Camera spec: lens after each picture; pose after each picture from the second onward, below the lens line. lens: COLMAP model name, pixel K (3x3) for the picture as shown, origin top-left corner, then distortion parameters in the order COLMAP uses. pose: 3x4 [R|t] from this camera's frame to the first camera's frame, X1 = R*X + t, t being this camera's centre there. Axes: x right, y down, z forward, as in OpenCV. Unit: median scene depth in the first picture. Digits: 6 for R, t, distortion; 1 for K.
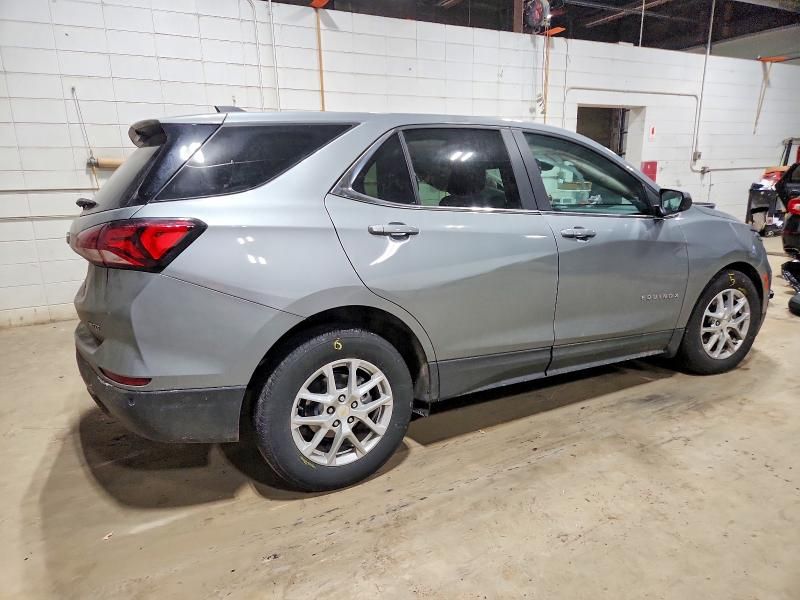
lens RADIAL K [[641.7, 0, 400.0], [0, 641.7, 300.0], [0, 0, 1]] dist [0.023949, 0.007571]
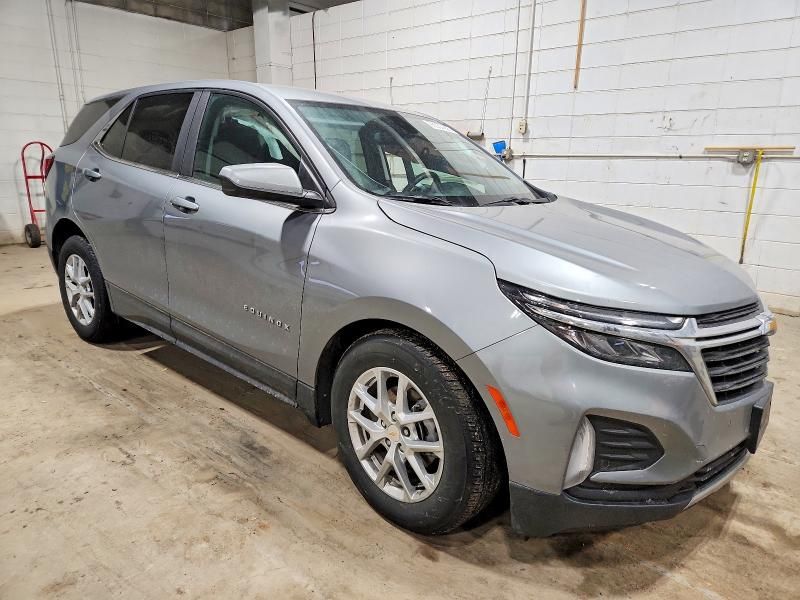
lens RADIAL K [[671.7, 0, 400.0], [0, 671.7, 300.0], [0, 0, 1]] dist [-0.007109, -0.006026]
pose [[0.228791, 0.145569, -0.962530, 1.081388], [-0.364197, 0.929753, 0.054043, -0.067143], [0.902782, 0.338186, 0.265735, 0.975202]]
